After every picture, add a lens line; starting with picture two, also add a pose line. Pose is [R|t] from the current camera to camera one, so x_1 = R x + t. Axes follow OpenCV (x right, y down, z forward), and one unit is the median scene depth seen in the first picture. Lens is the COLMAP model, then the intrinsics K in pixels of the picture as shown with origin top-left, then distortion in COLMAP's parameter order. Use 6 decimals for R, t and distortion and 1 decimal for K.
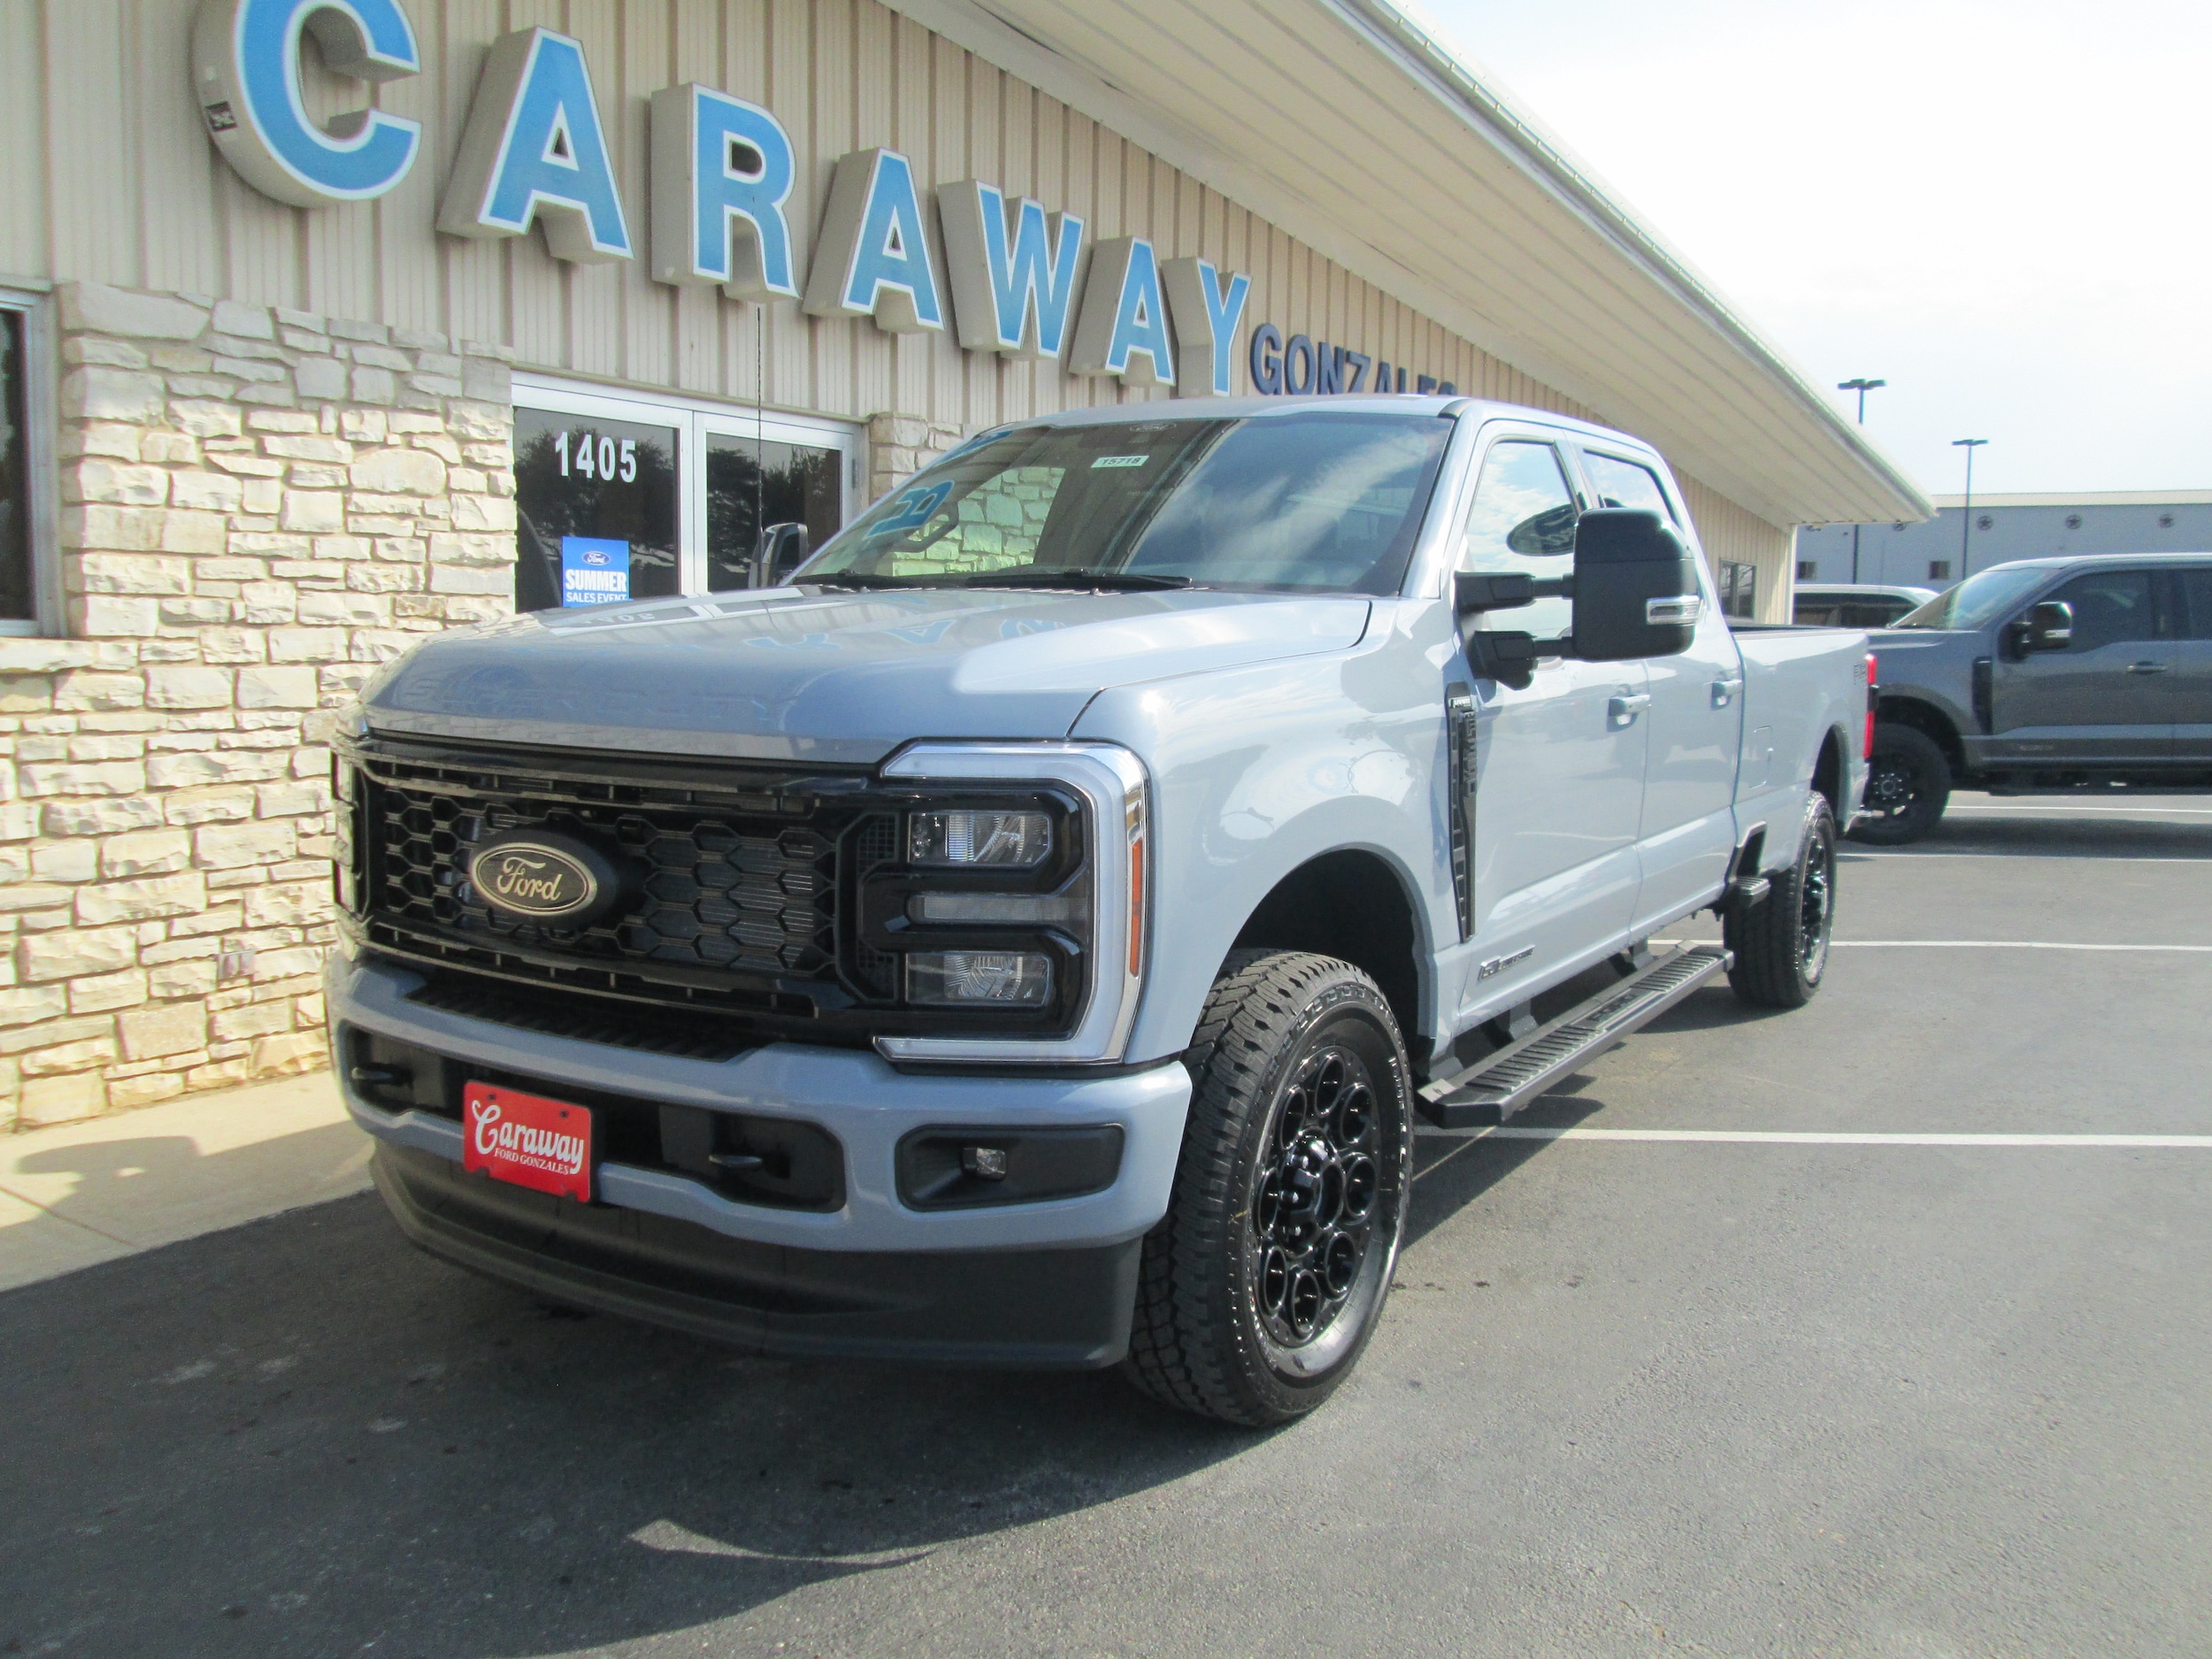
lens RADIAL K [[1835.9, 0, 1101.7], [0, 1835.9, 827.9], [0, 0, 1]] dist [-0.044409, 0.020807]
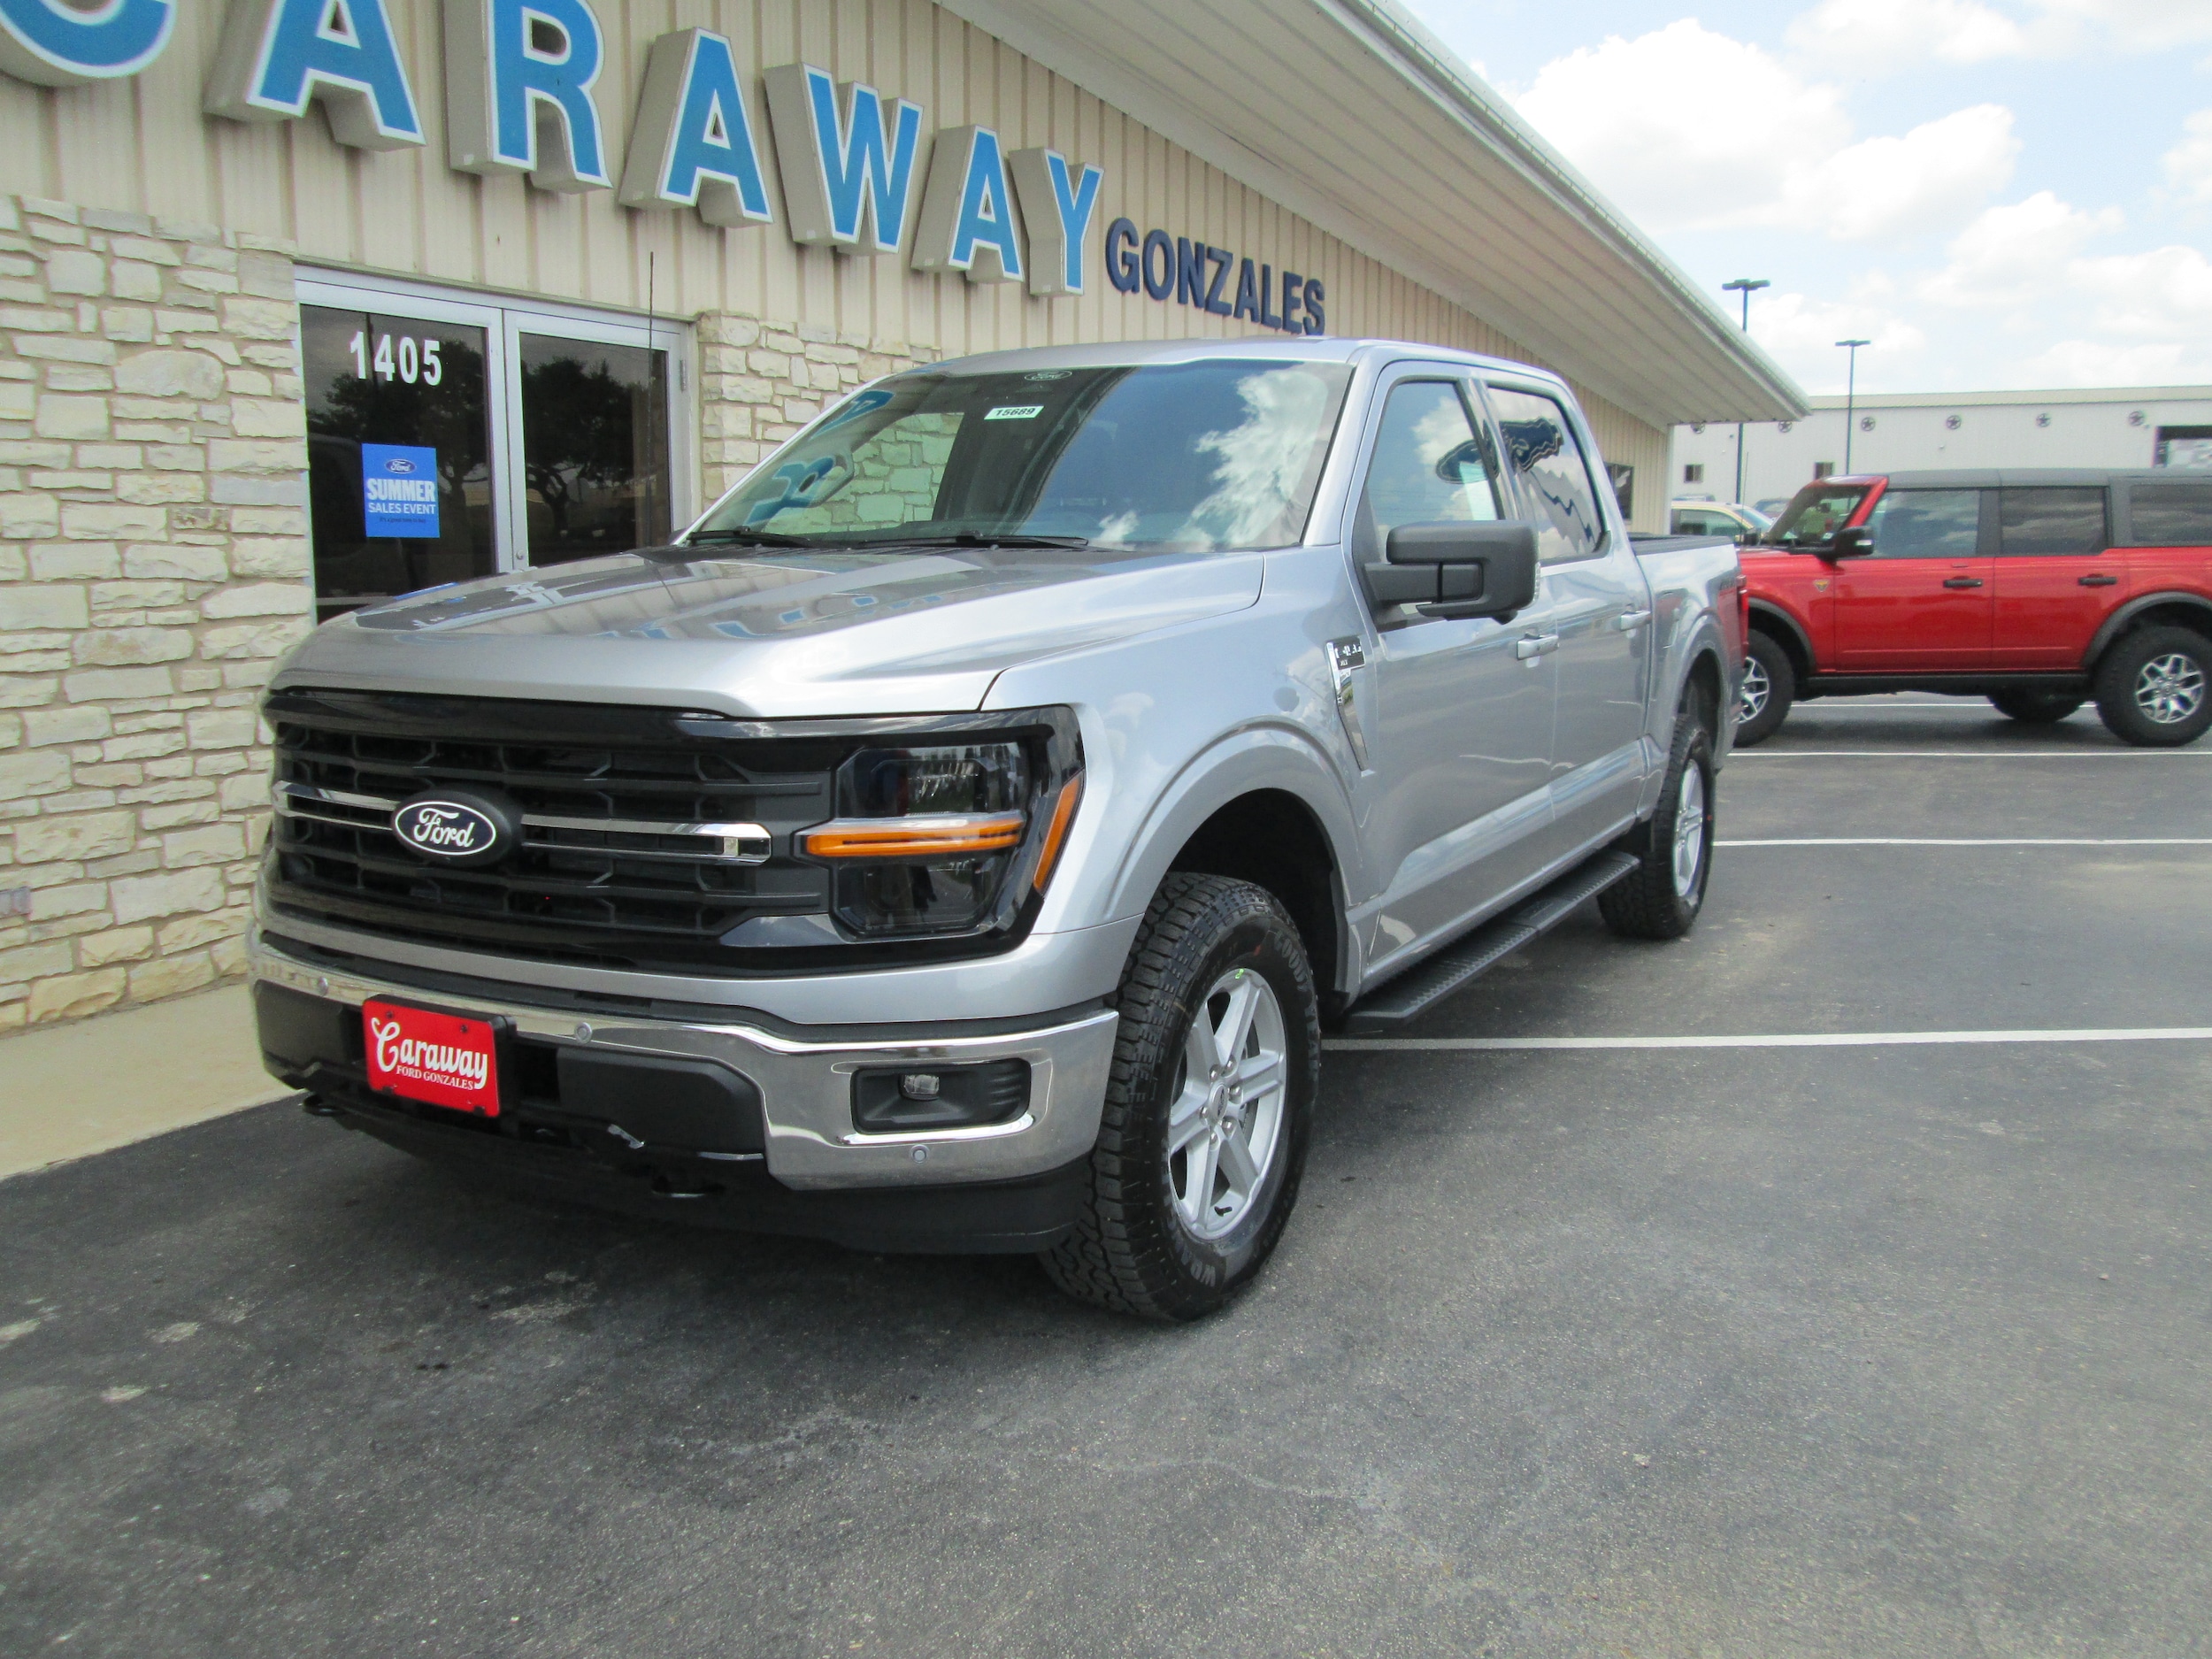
lens RADIAL K [[1836.5, 0, 1099.8], [0, 1836.5, 830.4], [0, 0, 1]] dist [-0.040192, 0.019015]
pose [[0.998439, -0.020414, 0.051994, 0.039915], [0.017855, 0.998628, 0.049220, 0.001488], [-0.052928, -0.048215, 0.997434, 0.033020]]
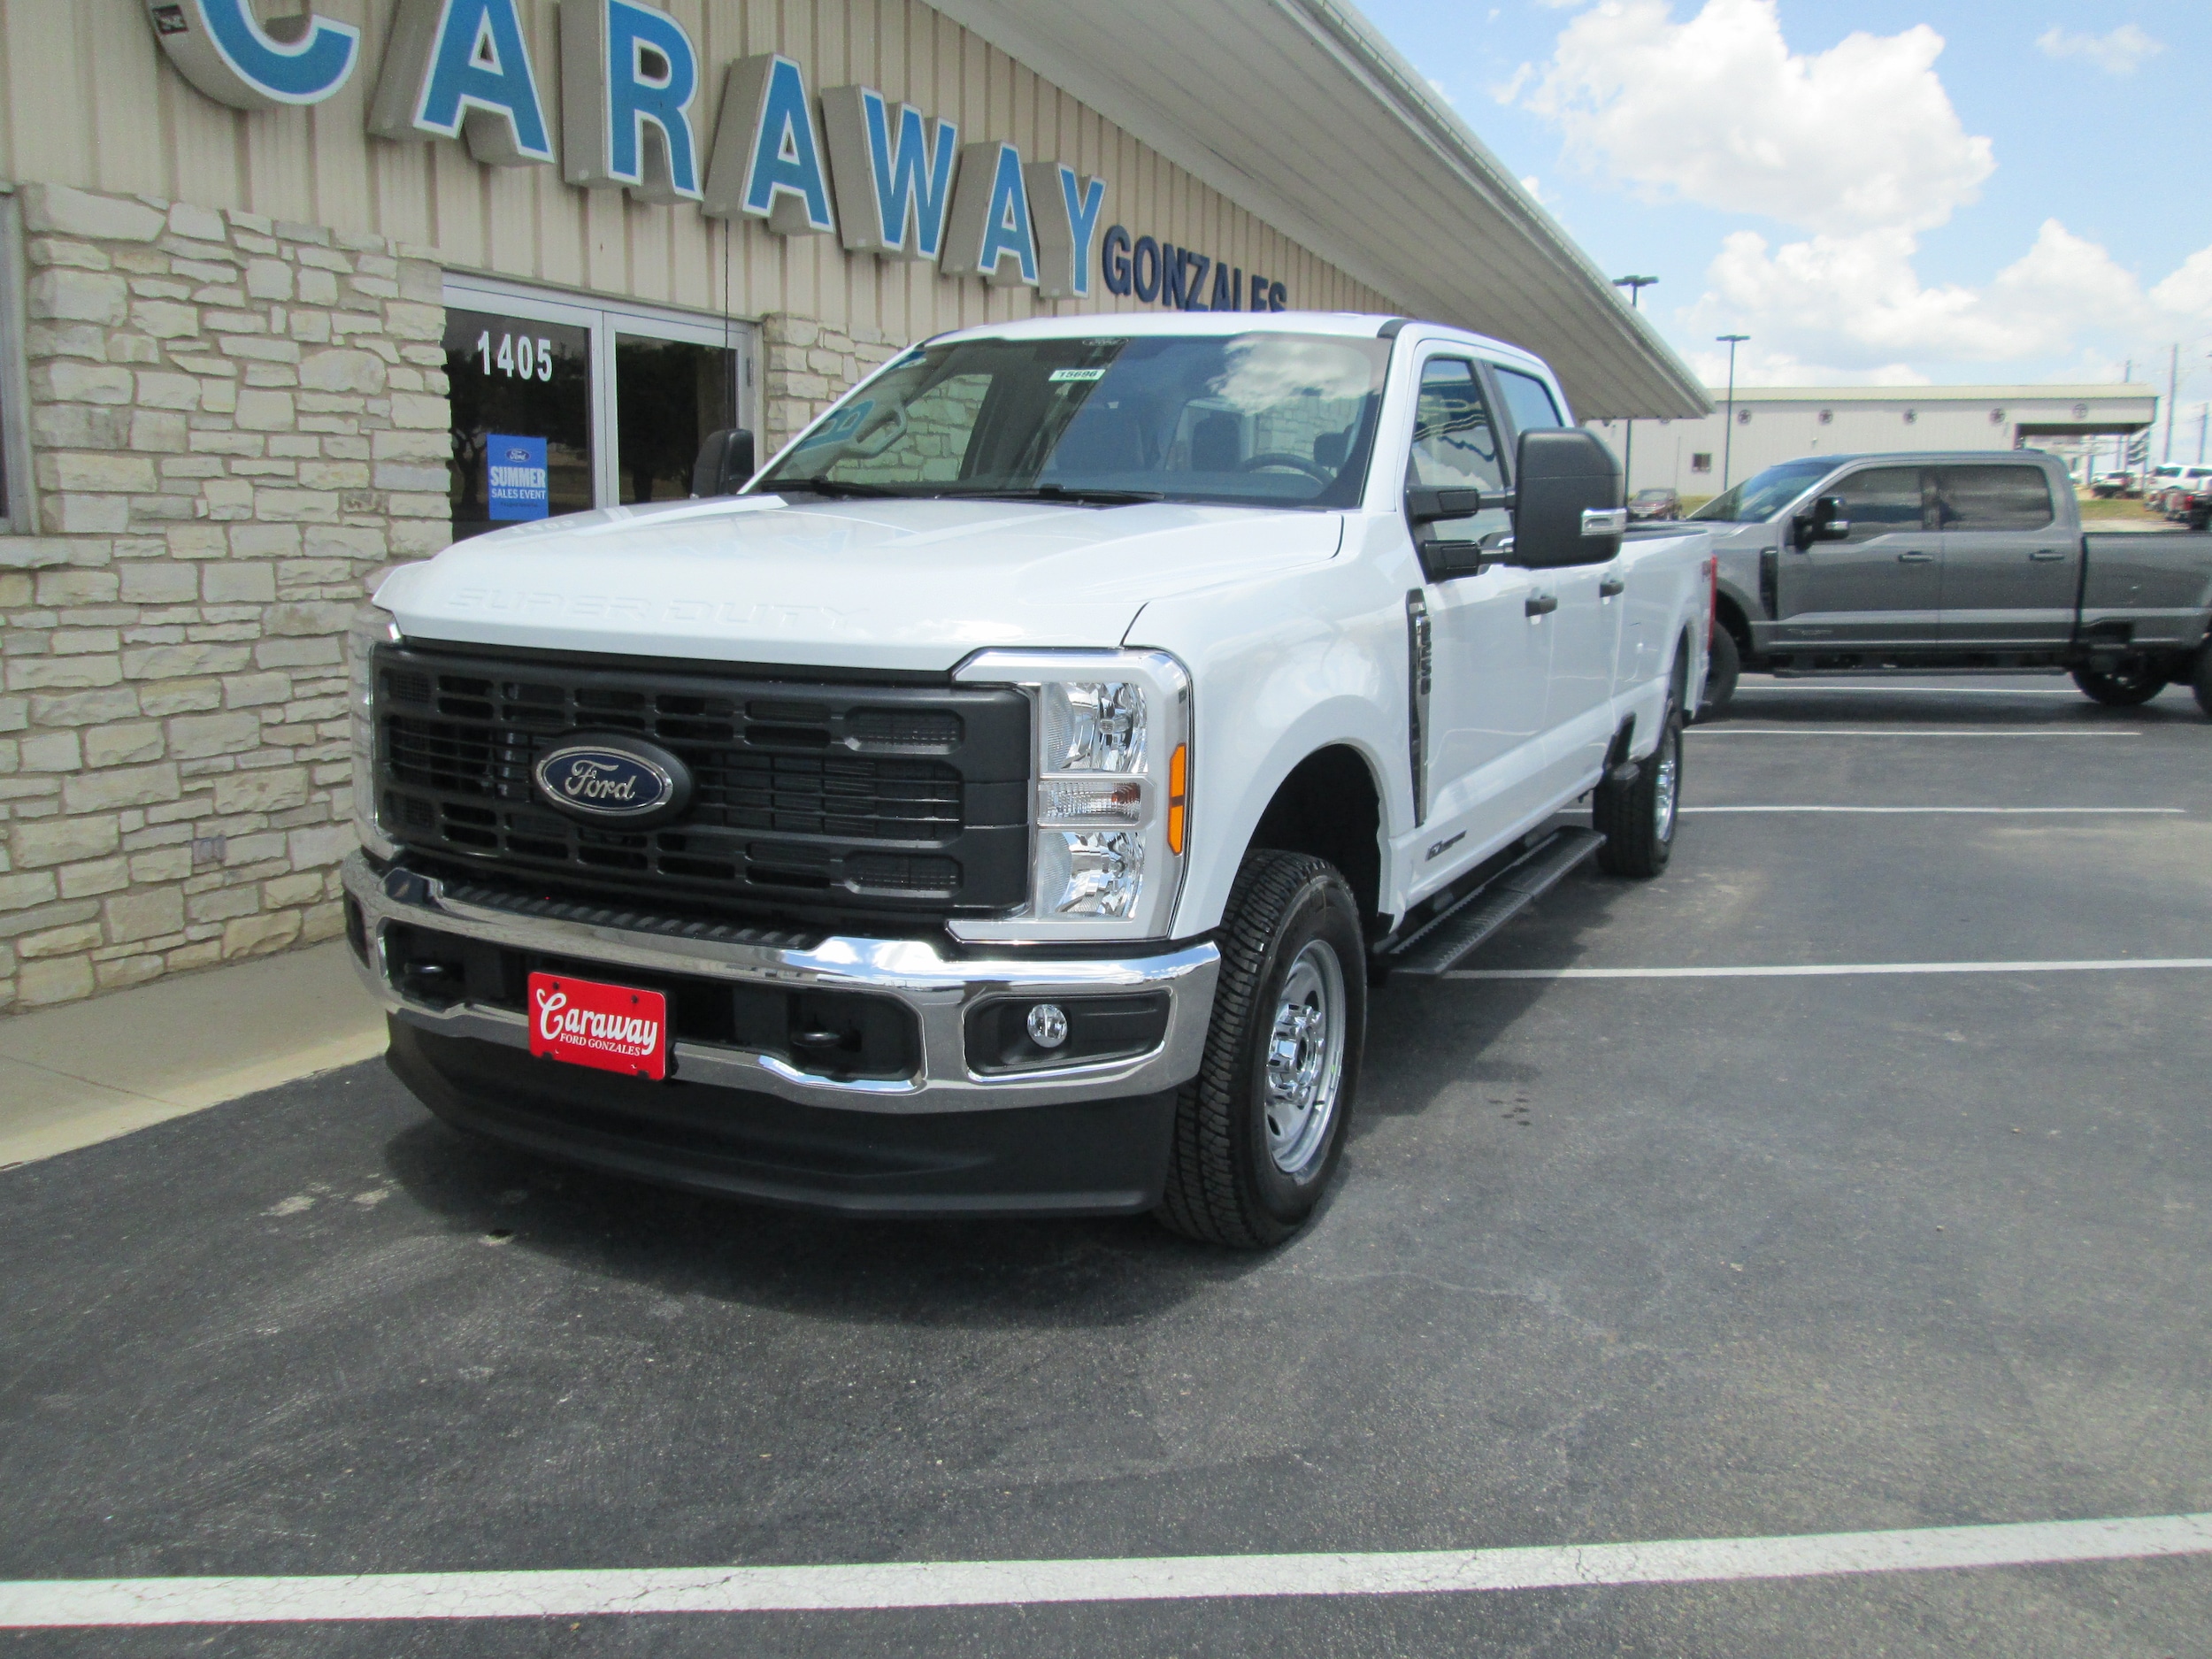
lens RADIAL K [[1840.3, 0, 1097.7], [0, 1840.3, 827.1], [0, 0, 1]] dist [-0.036398, 0.013619]
pose [[0.993198, -0.019162, 0.114853, -0.088838], [0.012453, 0.998189, 0.058847, 0.006667], [-0.115772, -0.057016, 0.991638, -0.092302]]
